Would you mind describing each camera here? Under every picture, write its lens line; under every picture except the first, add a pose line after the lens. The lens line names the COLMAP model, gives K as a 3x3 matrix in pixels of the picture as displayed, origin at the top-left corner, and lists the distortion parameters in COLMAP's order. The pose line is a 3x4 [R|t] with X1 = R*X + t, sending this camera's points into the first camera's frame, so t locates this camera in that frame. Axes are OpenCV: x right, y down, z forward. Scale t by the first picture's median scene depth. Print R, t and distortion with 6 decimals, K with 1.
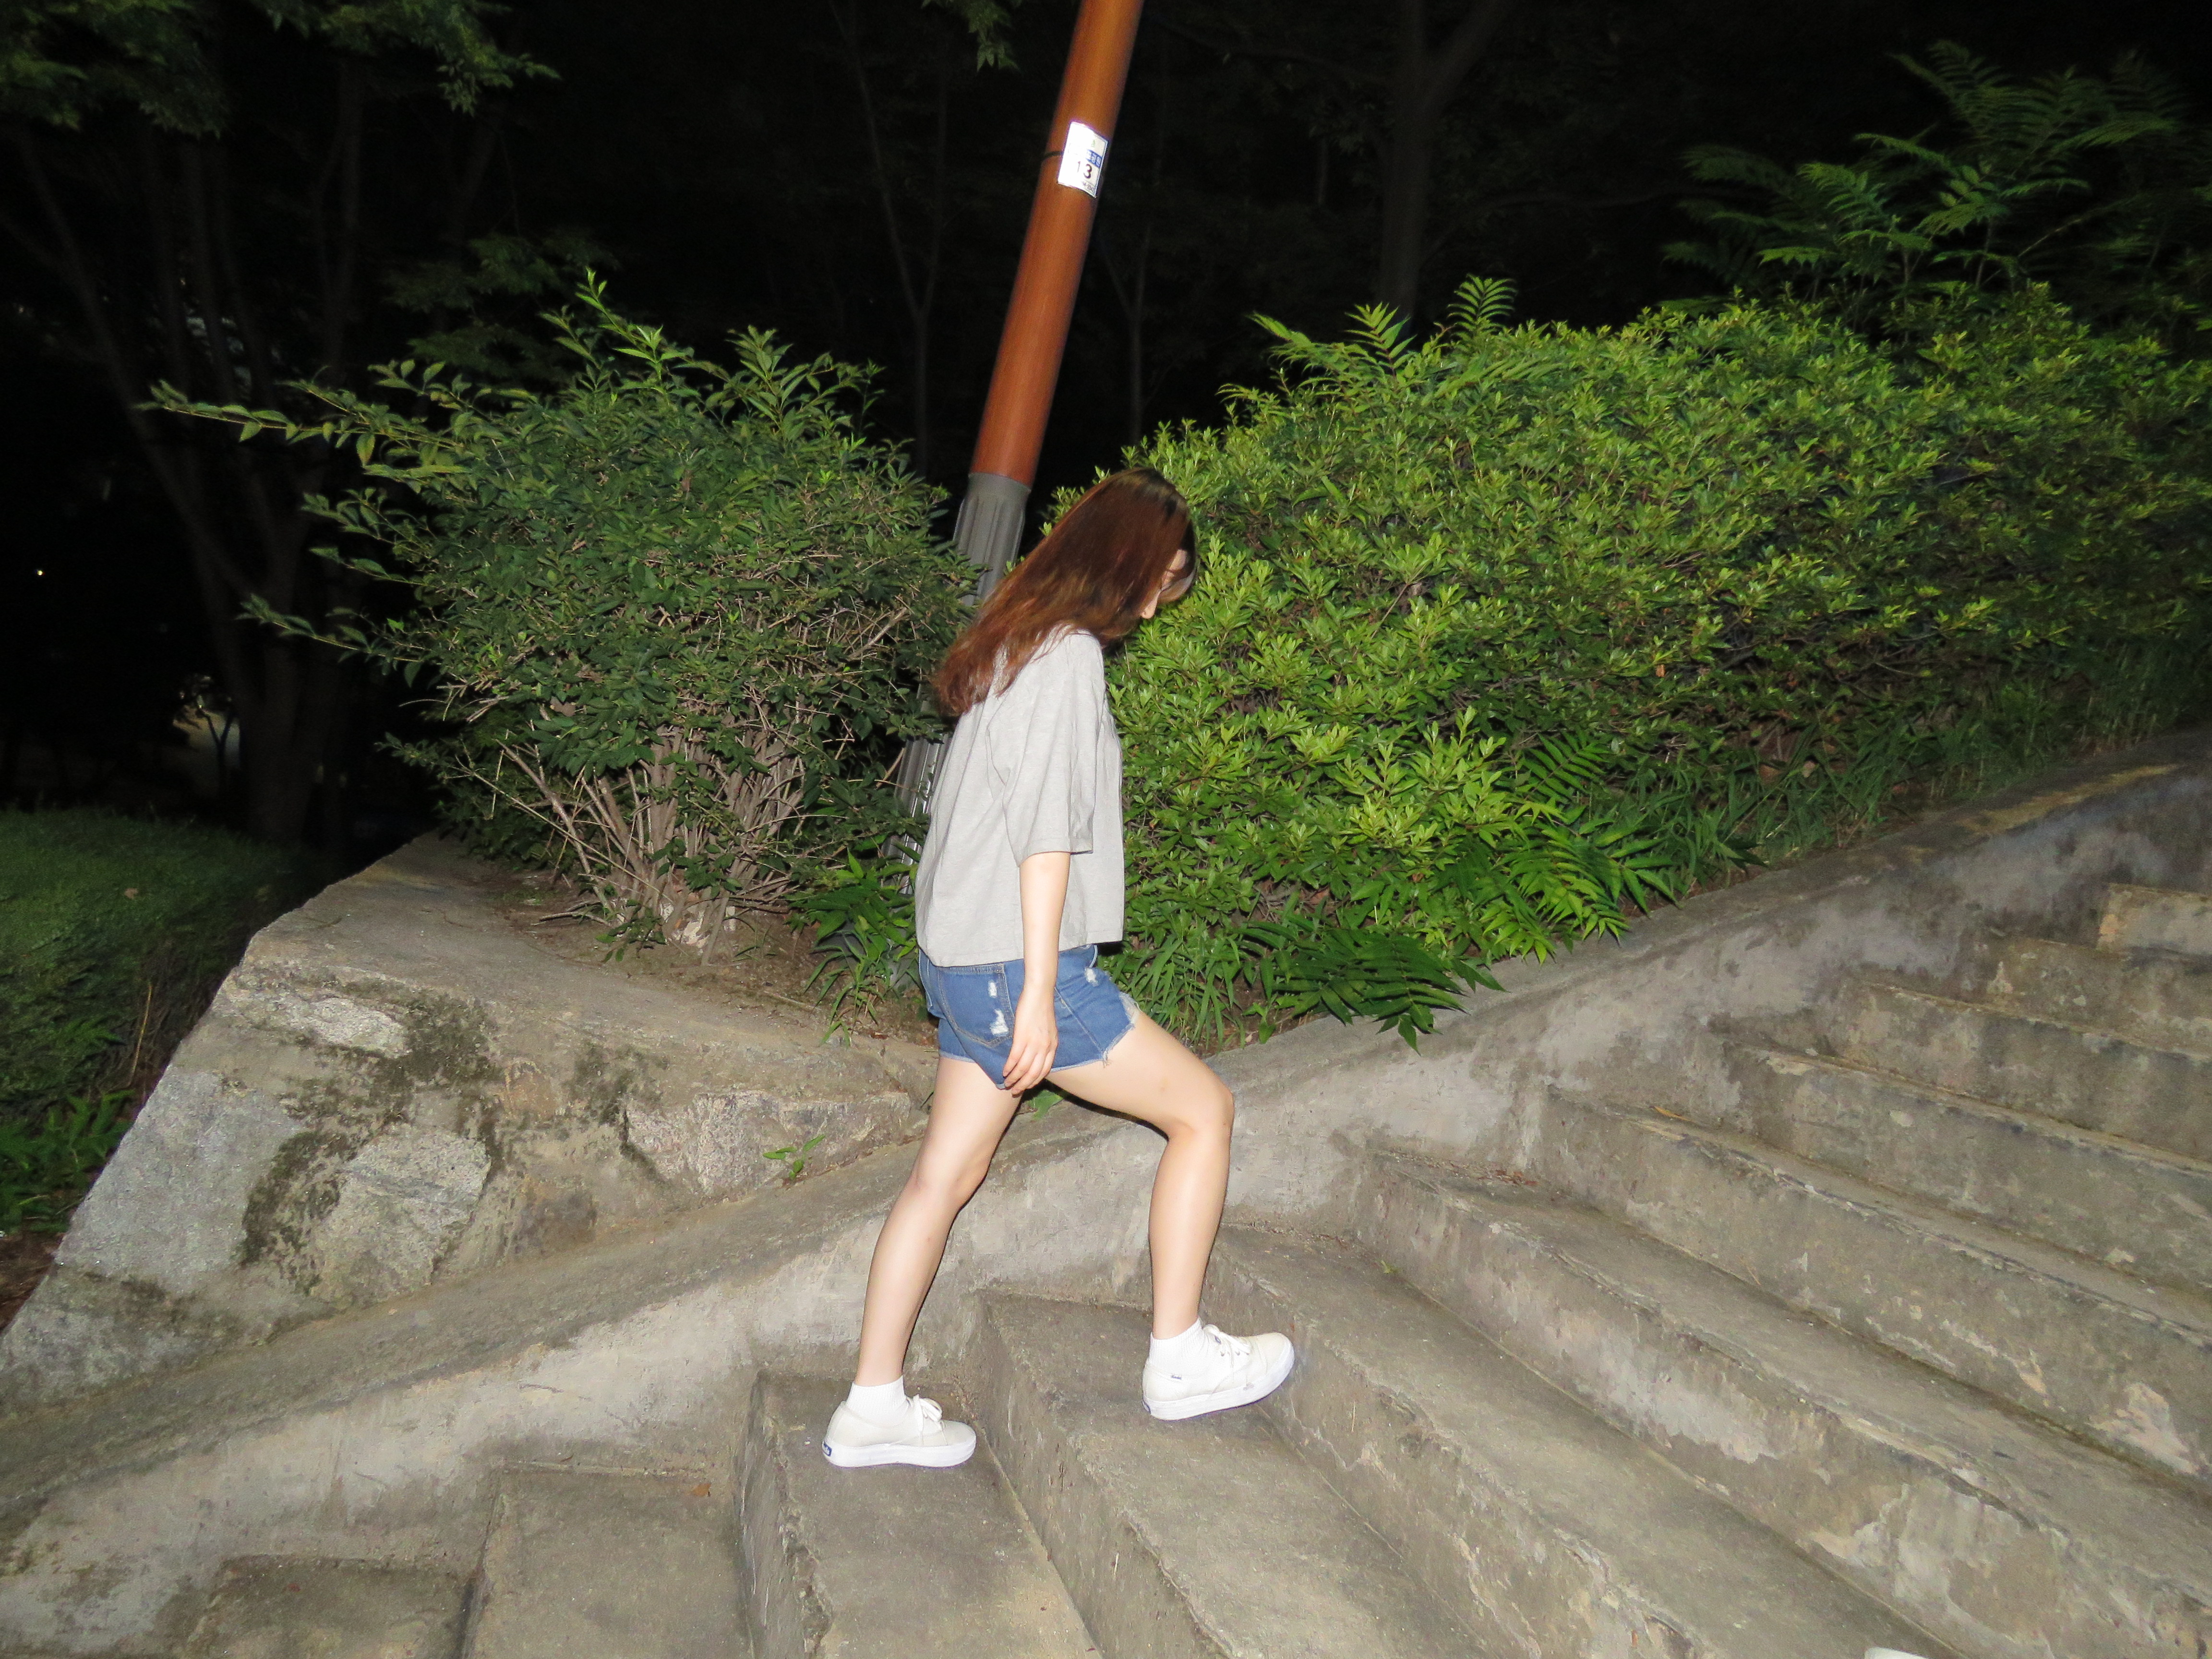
lens RADIAL K [[1413.6, 0, 1106.0], [0, 1413.6, 829.5], [0, 0, 1]] dist [0.003938, 0.003760]
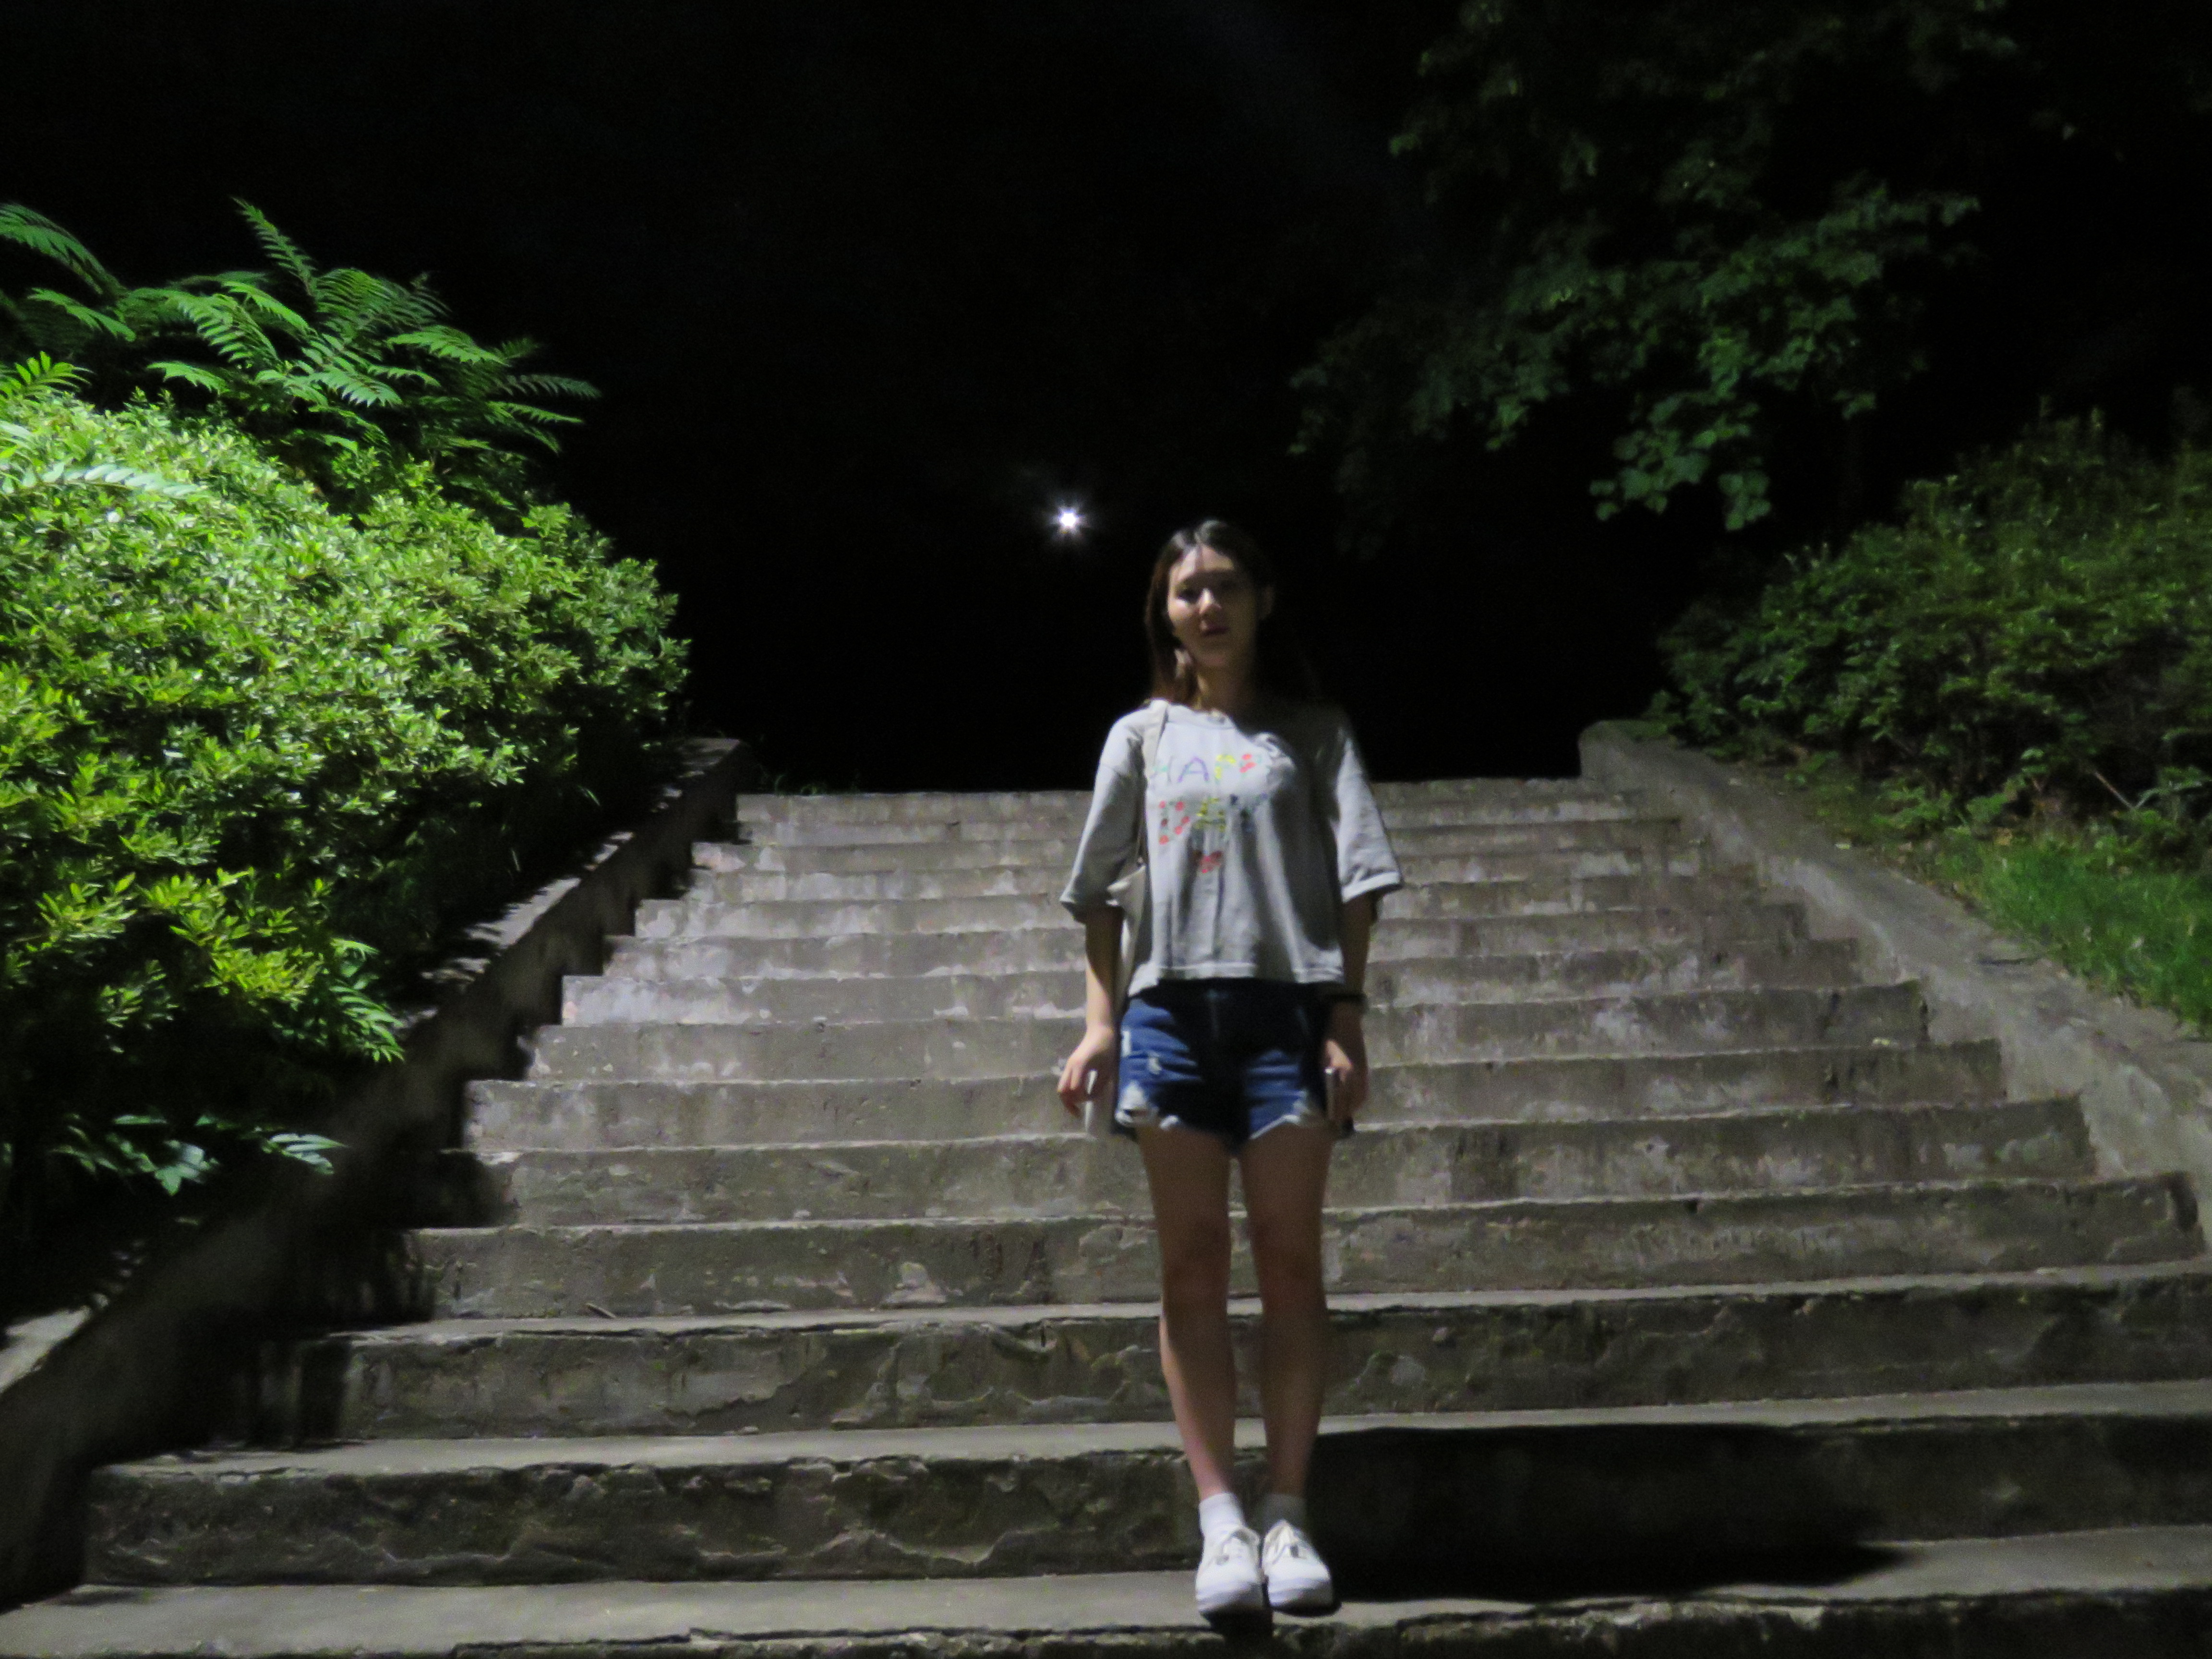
lens RADIAL K [[1790.4, 0, 1106.0], [0, 1790.4, 829.5], [0, 0, 1]] dist [0.025648, -0.008951]
pose [[0.346296, -0.010384, 0.938068, -0.797021], [0.084844, 0.996188, -0.020293, -0.023260], [-0.934281, 0.086617, 0.345857, 0.038626]]
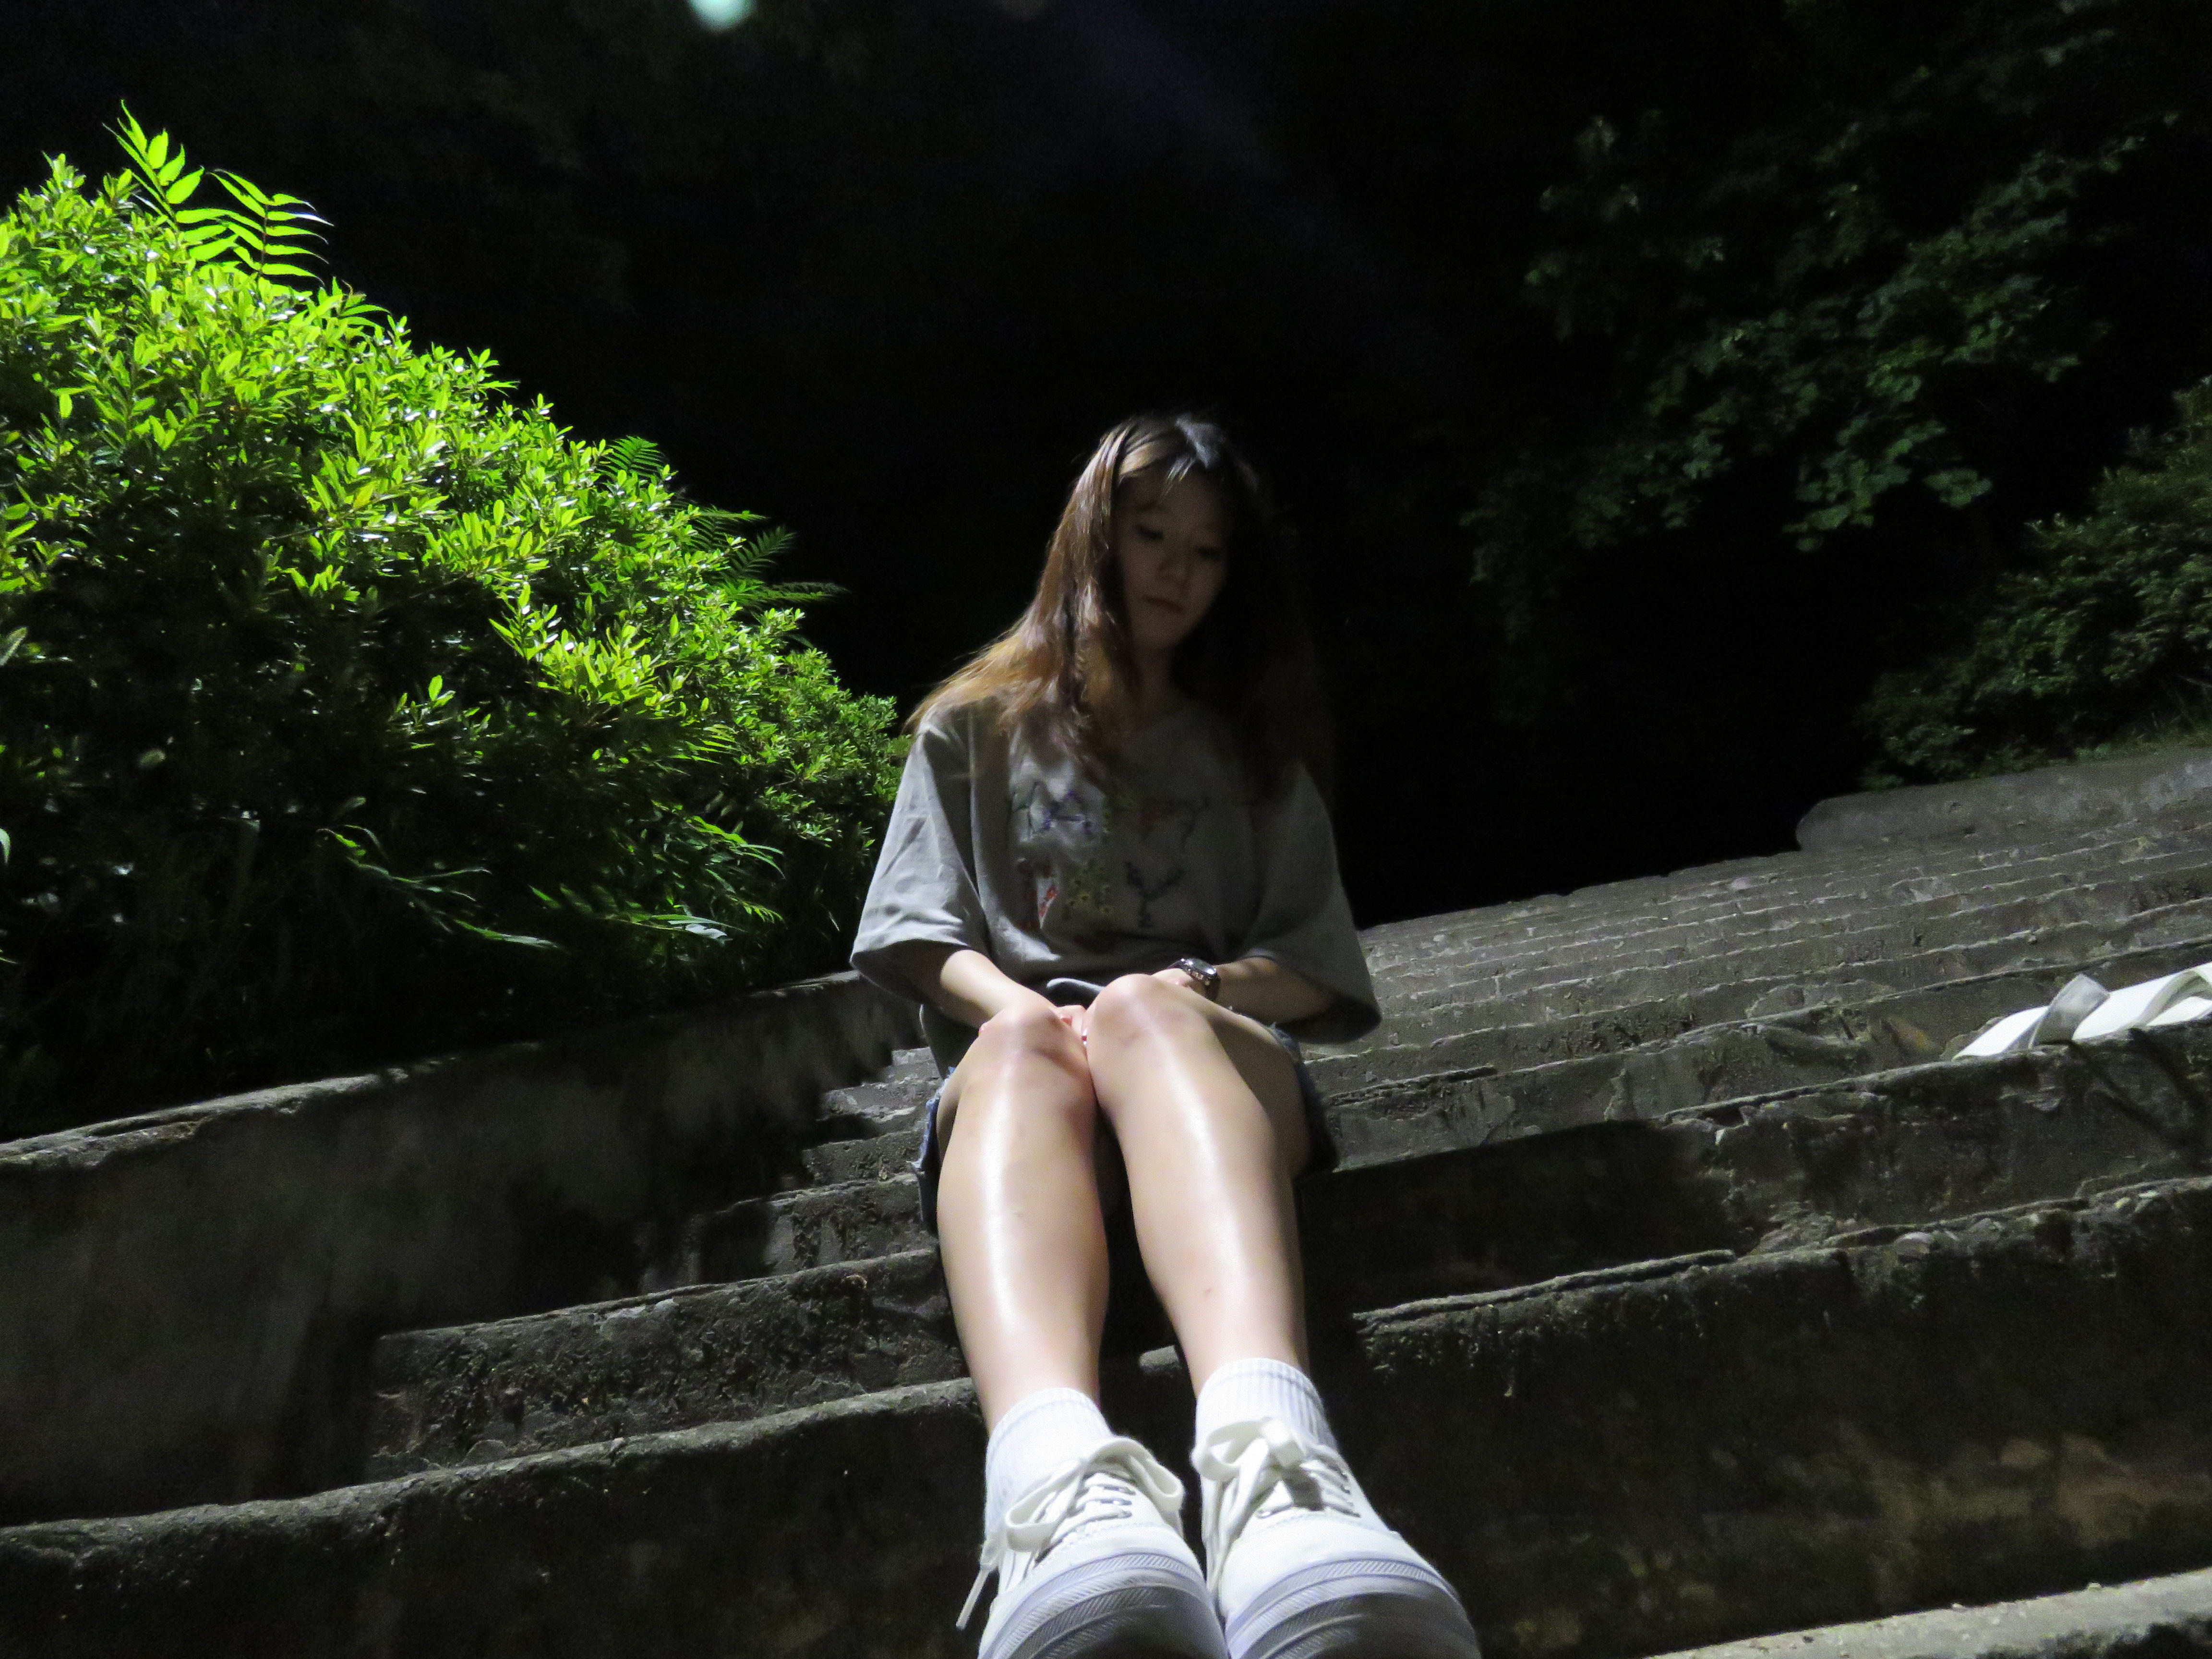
lens RADIAL K [[1413.6, 0, 1106.0], [0, 1413.6, 829.5], [0, 0, 1]] dist [0.003938, 0.003760]
pose [[0.393808, 0.217101, 0.893187, -0.314981], [0.224102, 0.919710, -0.322354, 0.374807], [-0.891456, 0.327111, 0.313536, 0.650486]]
